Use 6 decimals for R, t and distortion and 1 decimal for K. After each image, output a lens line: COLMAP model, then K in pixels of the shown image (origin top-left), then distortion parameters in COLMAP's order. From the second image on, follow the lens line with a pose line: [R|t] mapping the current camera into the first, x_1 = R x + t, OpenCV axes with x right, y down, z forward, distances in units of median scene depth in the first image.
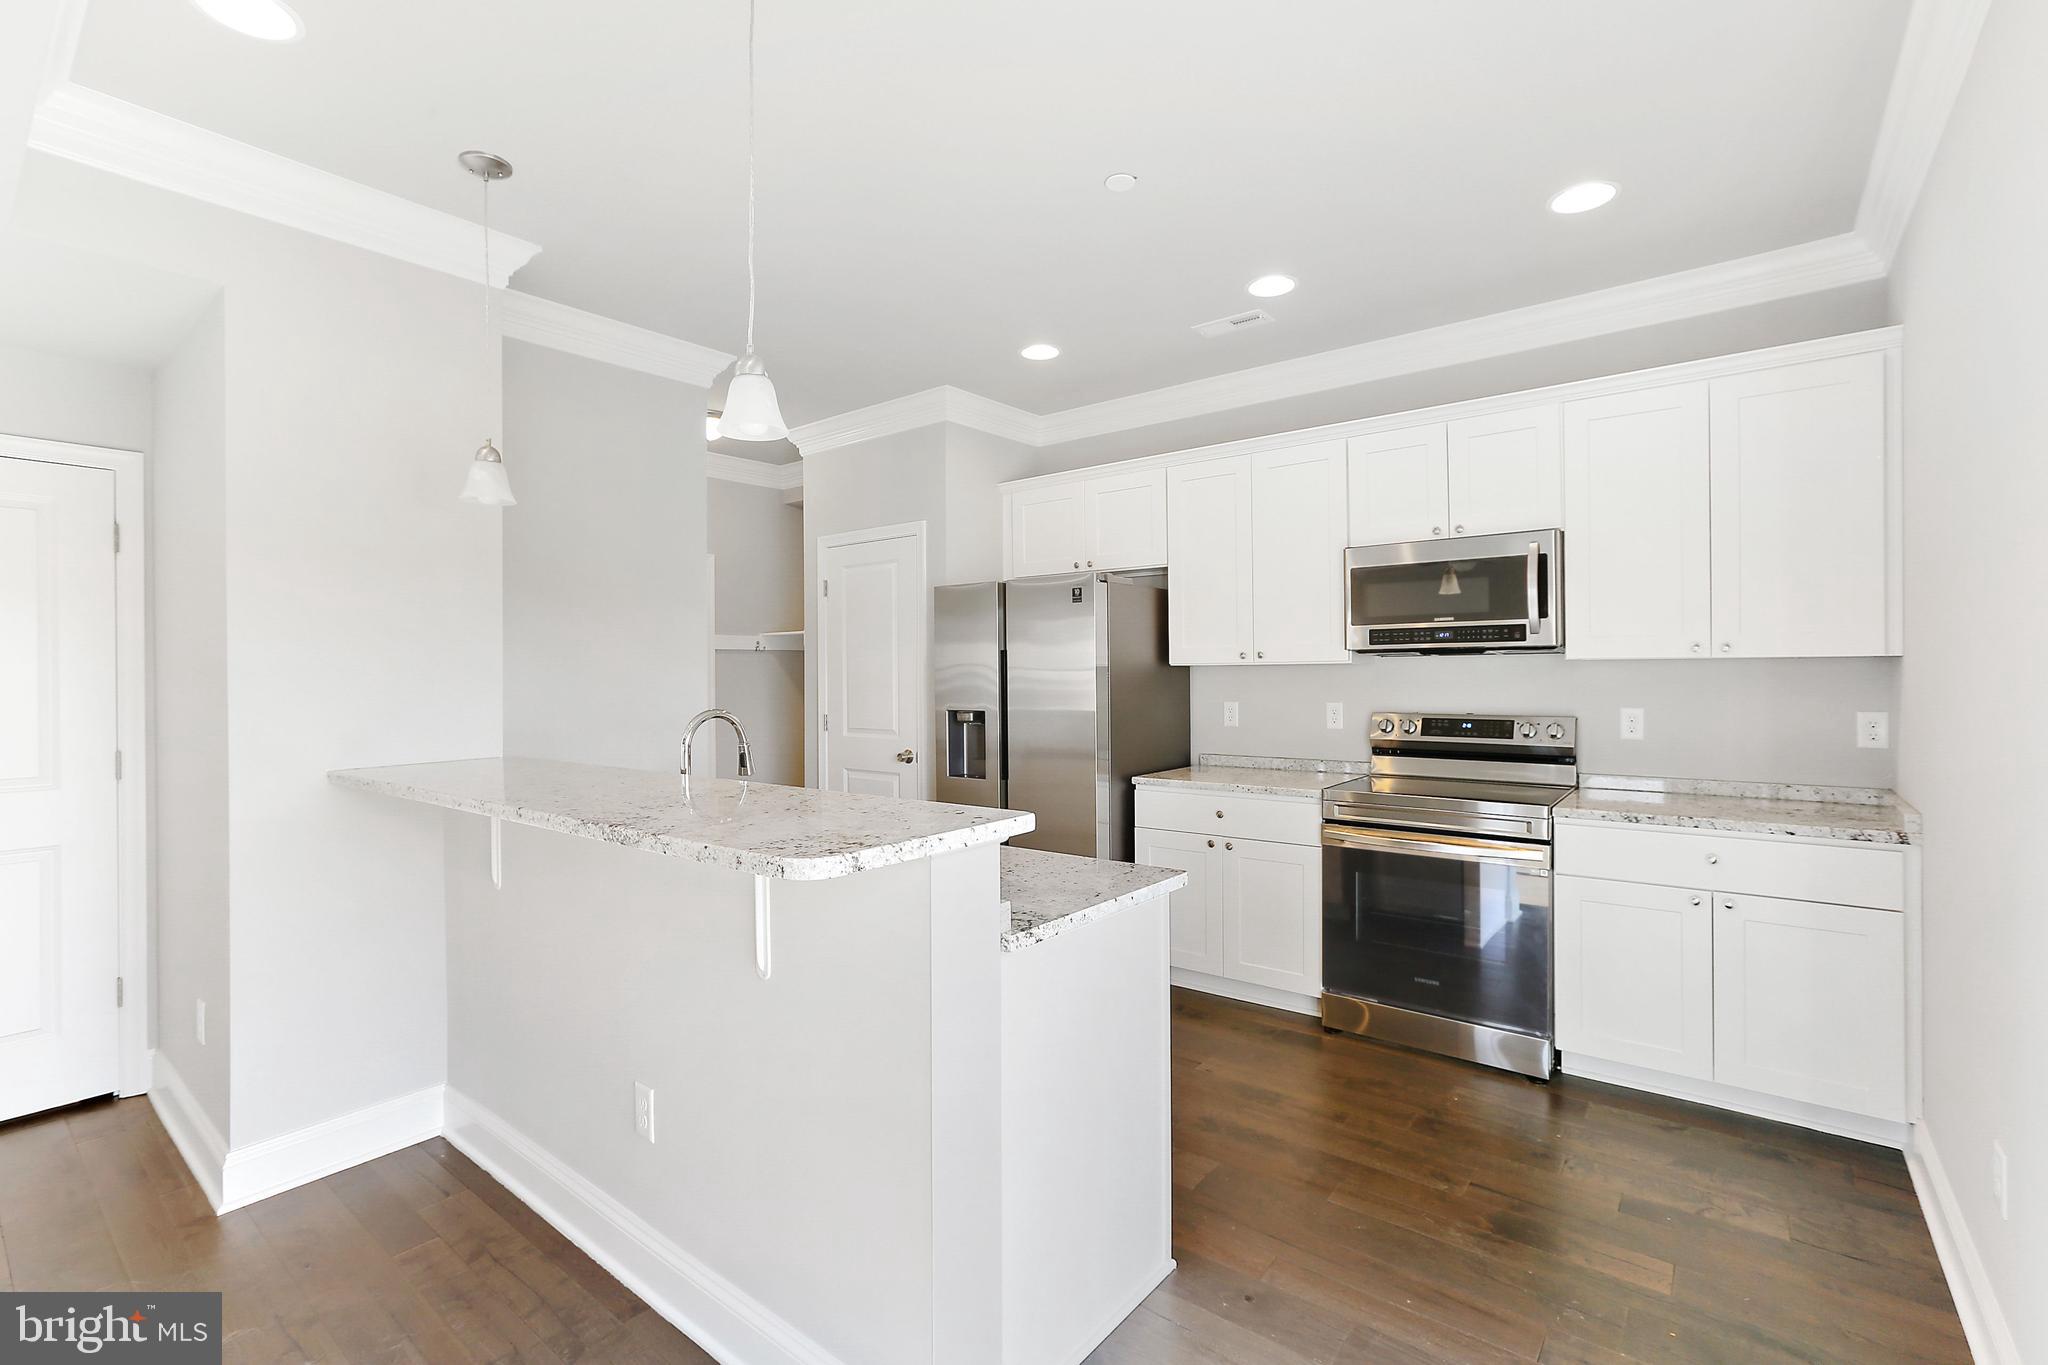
lens RADIAL K [[962.8, 0, 1016.7], [0, 962.8, 678.6], [0, 0, 1]] dist [-0.027693, 0.009527]
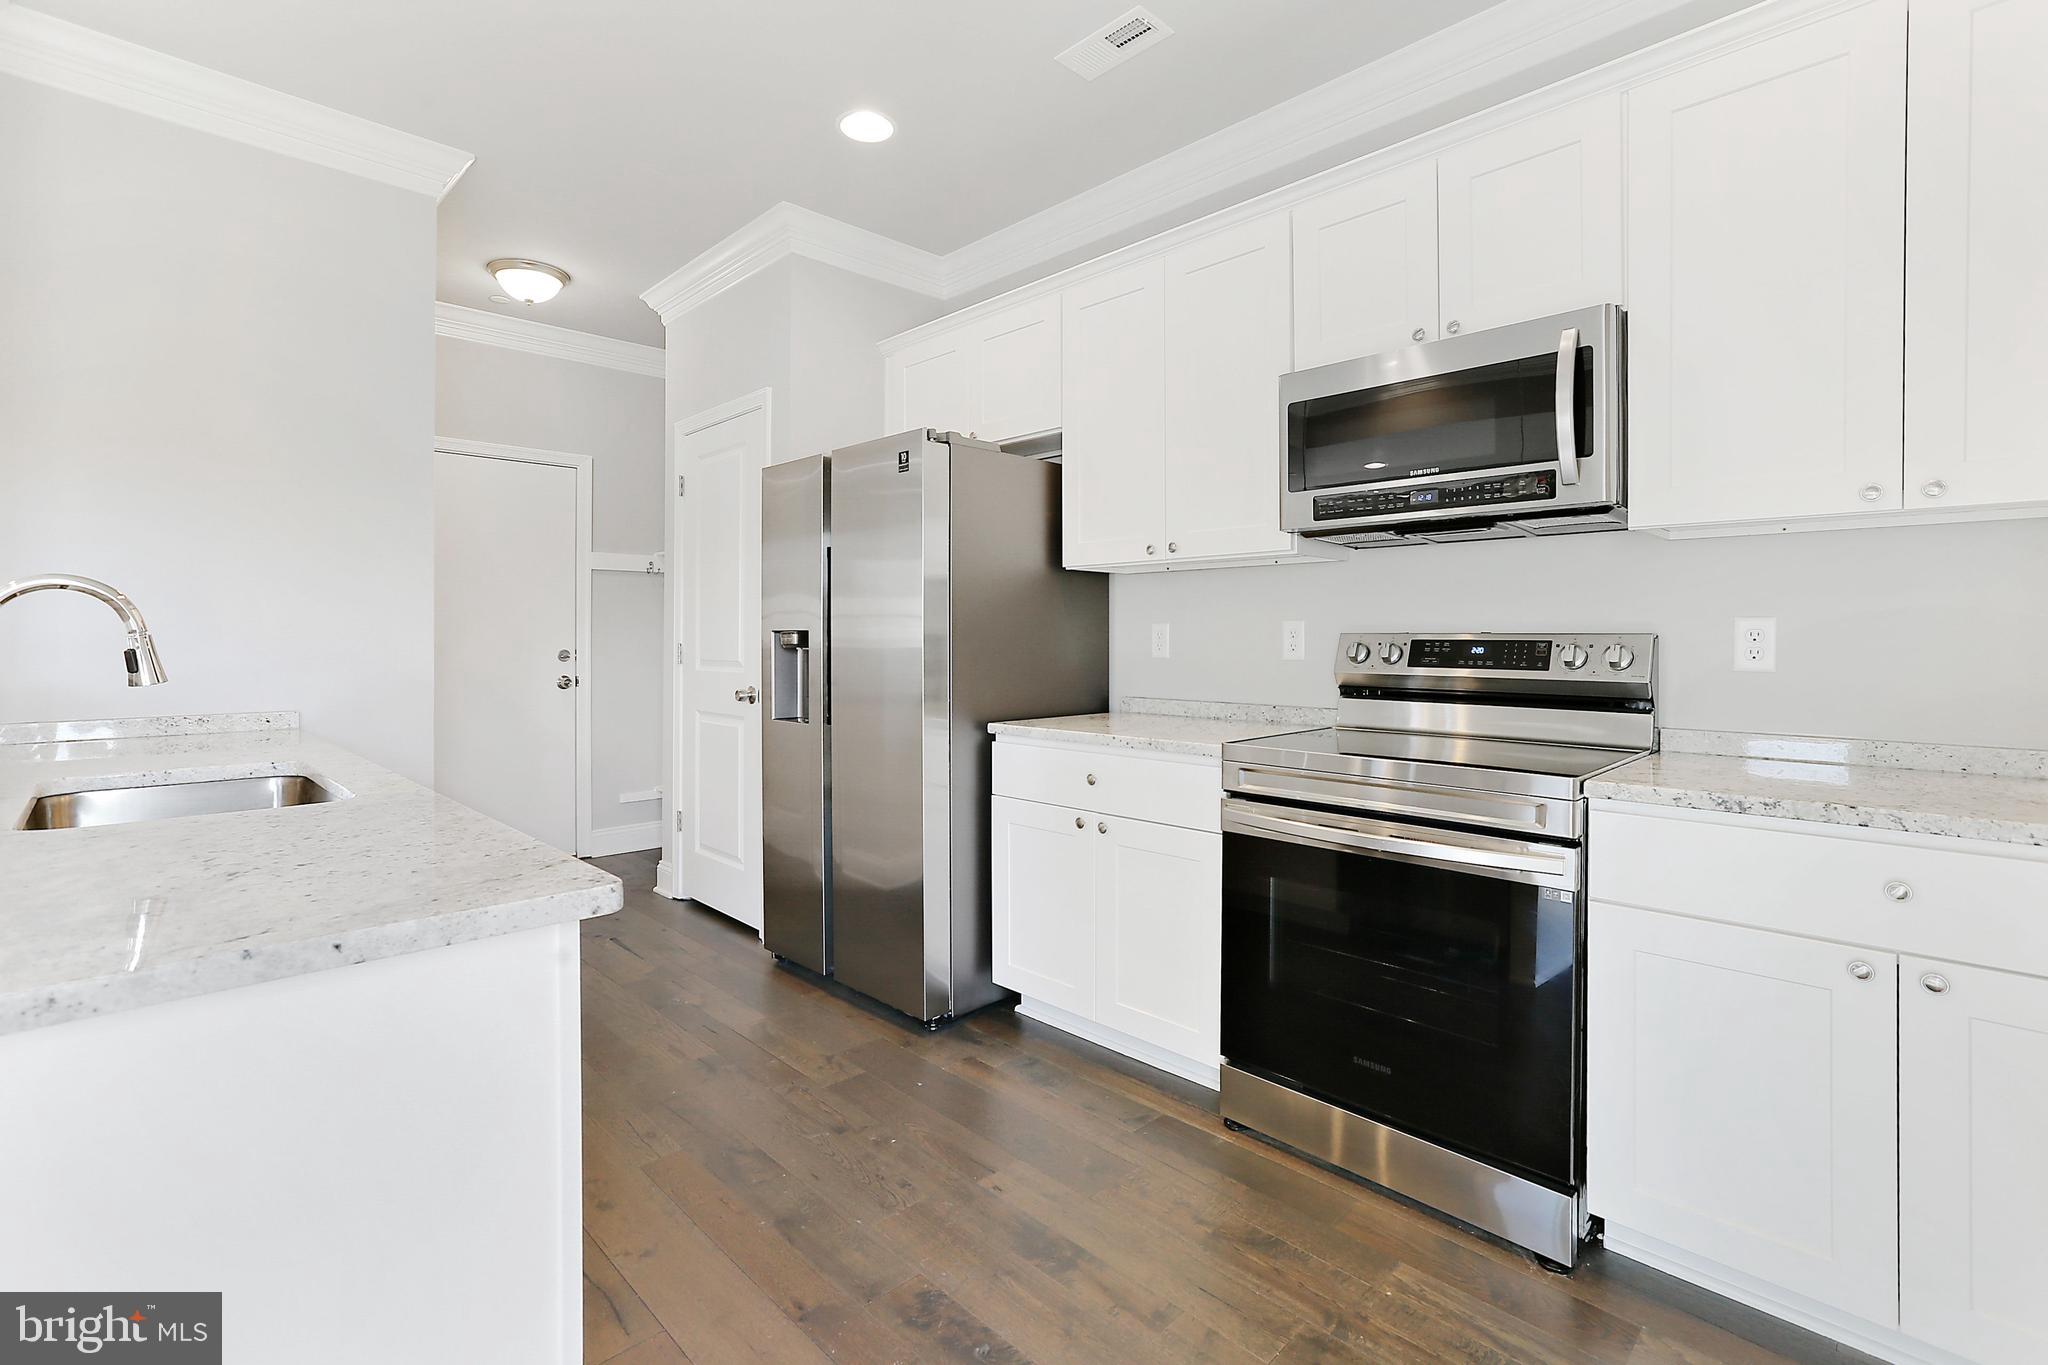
lens RADIAL K [[962.8, 0, 1014.6], [0, 962.8, 644.0], [0, 0, 1]] dist [-0.027693, 0.009527]
pose [[0.991135, 0.009387, -0.132529, 0.257325], [-0.009427, 0.999956, 0.000326, 0.048916], [0.132526, 0.000926, 0.991179, 0.341024]]
